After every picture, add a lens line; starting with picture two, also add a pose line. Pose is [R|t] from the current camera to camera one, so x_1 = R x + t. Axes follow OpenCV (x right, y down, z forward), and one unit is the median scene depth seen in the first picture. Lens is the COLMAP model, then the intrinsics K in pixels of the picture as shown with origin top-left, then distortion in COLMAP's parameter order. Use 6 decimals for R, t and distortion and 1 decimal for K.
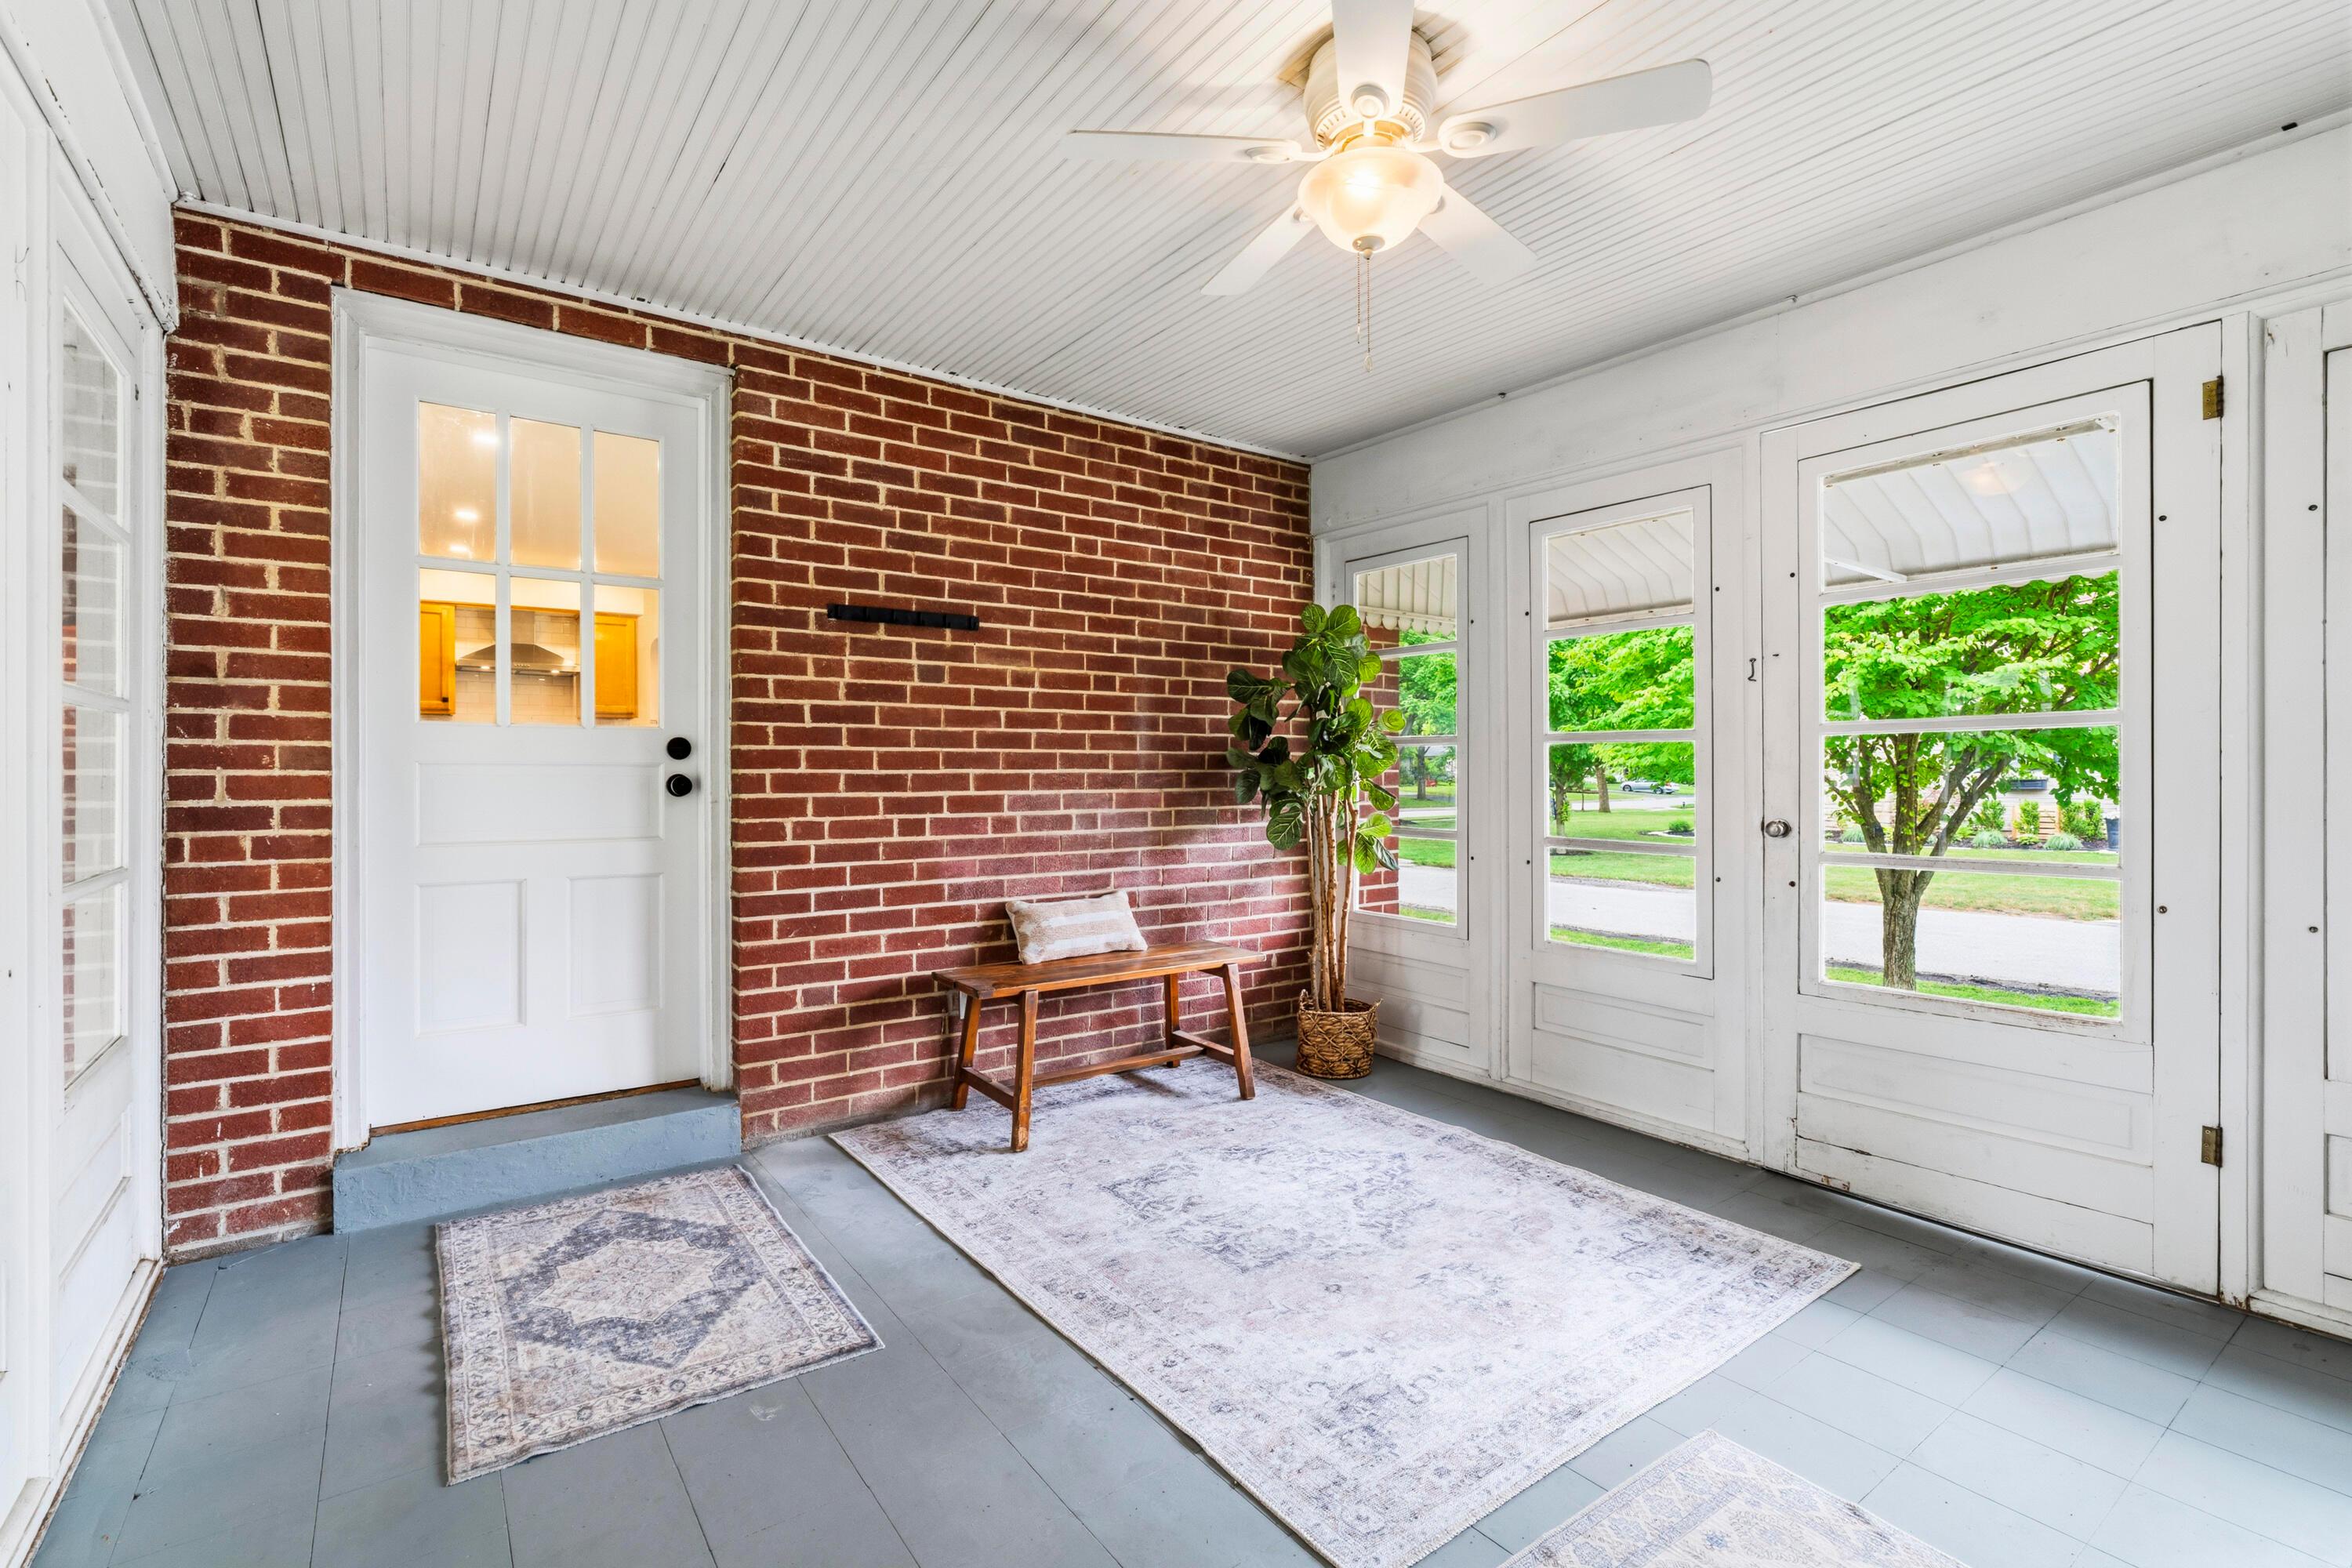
lens RADIAL K [[1059.1, 0, 1164.5], [0, 1059.1, 779.3], [0, 0, 1]] dist [-0.000785, 0.000642]
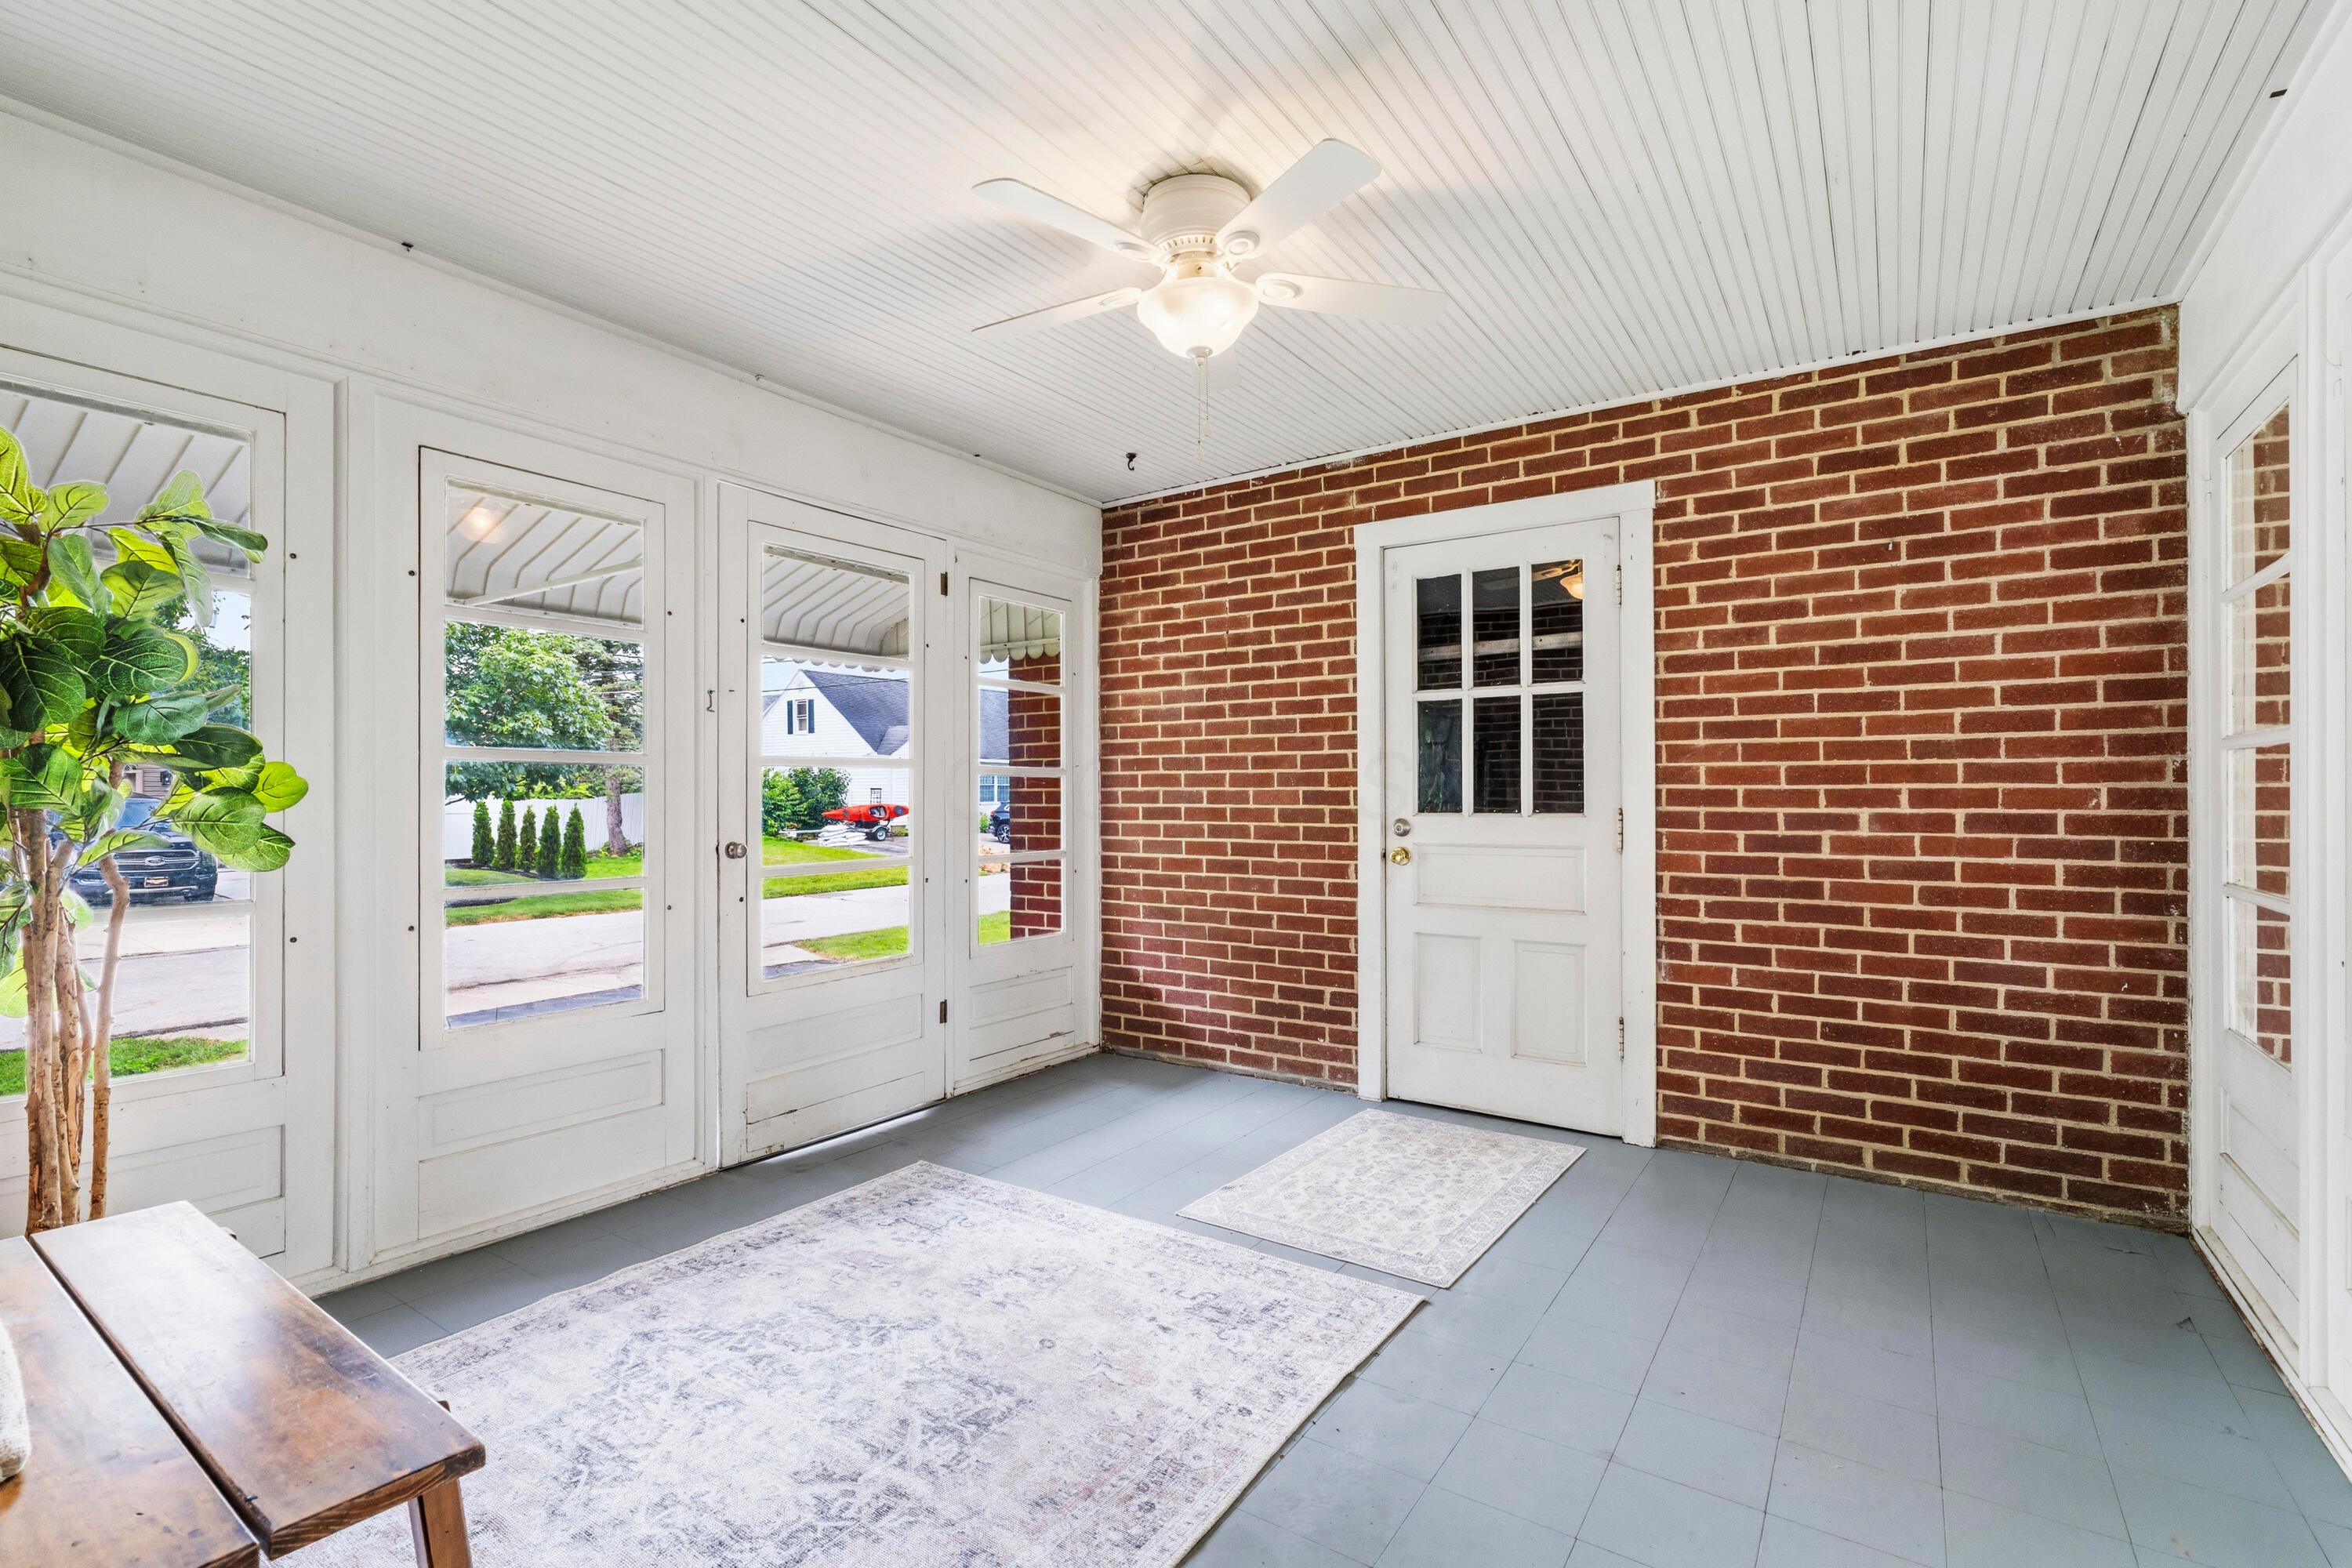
lens RADIAL K [[1071.0, 0, 1179.2], [0, 1071.0, 769.1], [0, 0, 1]] dist [-0.005493, 0.003951]
pose [[-0.351583, 0.023185, 0.935869, -0.710194], [0.003644, 0.999720, -0.023398, -0.010289], [-0.936149, -0.004816, -0.351569, 1.103189]]
